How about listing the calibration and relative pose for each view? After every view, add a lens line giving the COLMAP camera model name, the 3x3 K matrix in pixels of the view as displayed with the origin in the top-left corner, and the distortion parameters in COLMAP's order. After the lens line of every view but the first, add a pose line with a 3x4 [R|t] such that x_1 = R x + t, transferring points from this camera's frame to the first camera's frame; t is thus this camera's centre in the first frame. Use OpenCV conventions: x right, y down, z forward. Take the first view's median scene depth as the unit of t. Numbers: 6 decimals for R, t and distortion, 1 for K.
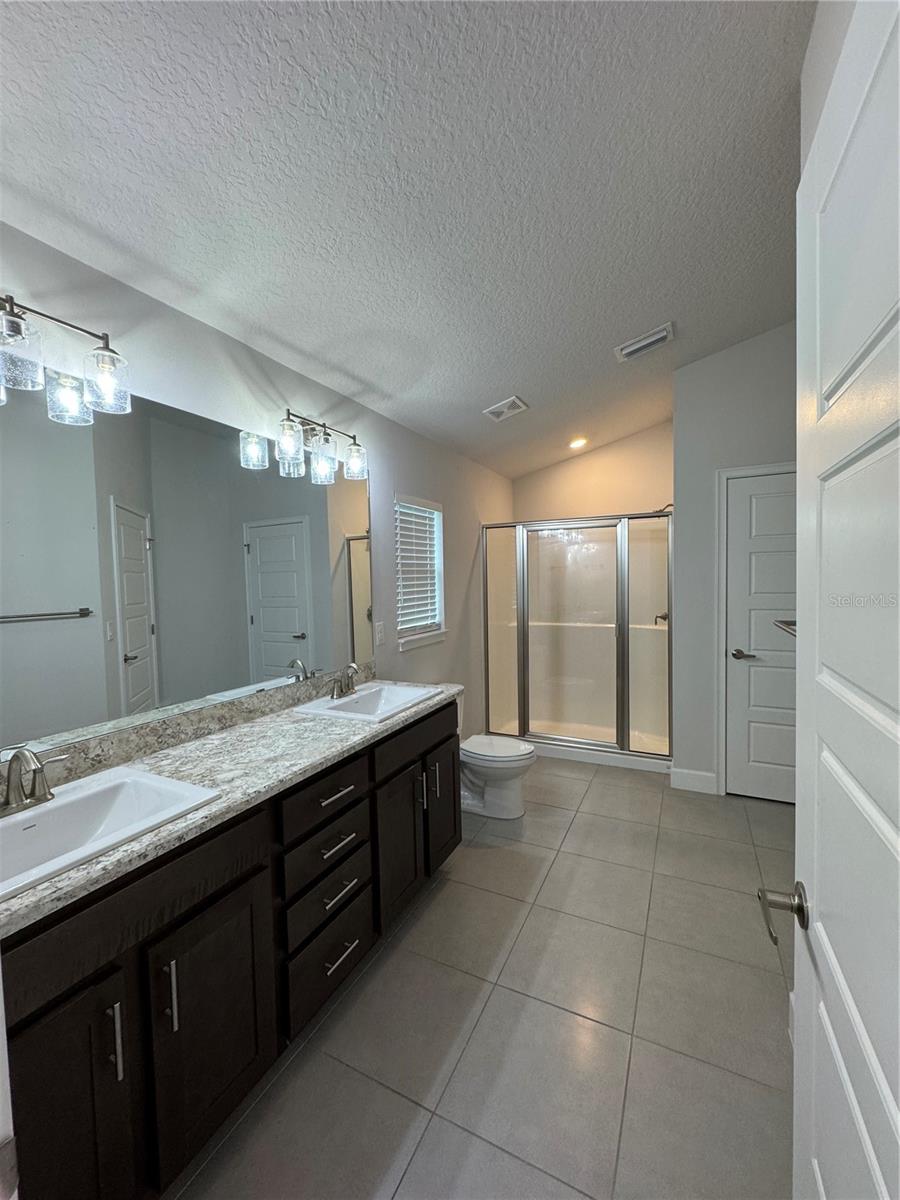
lens RADIAL K [[473.9, 0, 451.7], [0, 473.9, 599.1], [0, 0, 1]] dist [-0.012502, 0.000041]
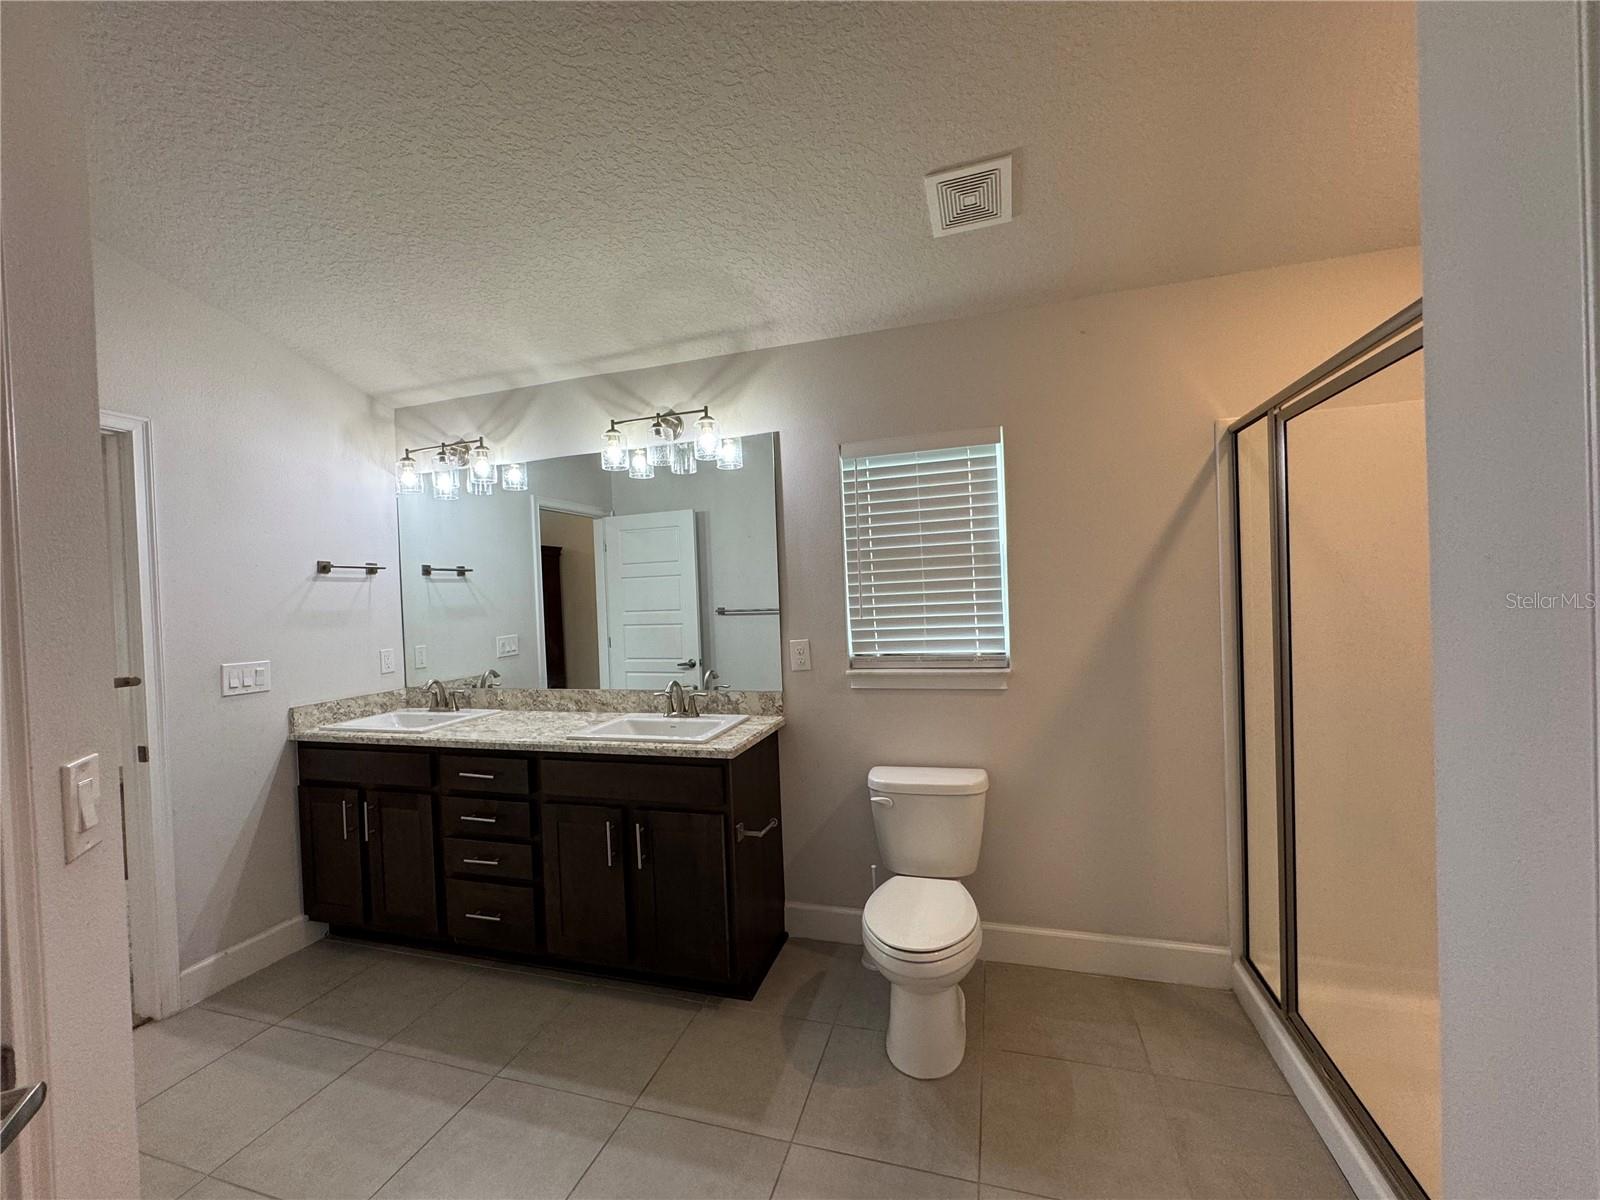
lens RADIAL K [[631.9, 0, 805.0], [0, 631.9, 603.8], [0, 0, 1]] dist [-0.012502, 0.000041]
pose [[0.176124, 0.032270, -0.983839, 1.088942], [-0.005306, 0.999479, 0.031833, -0.048706], [0.984354, -0.000387, 0.176204, 1.169665]]
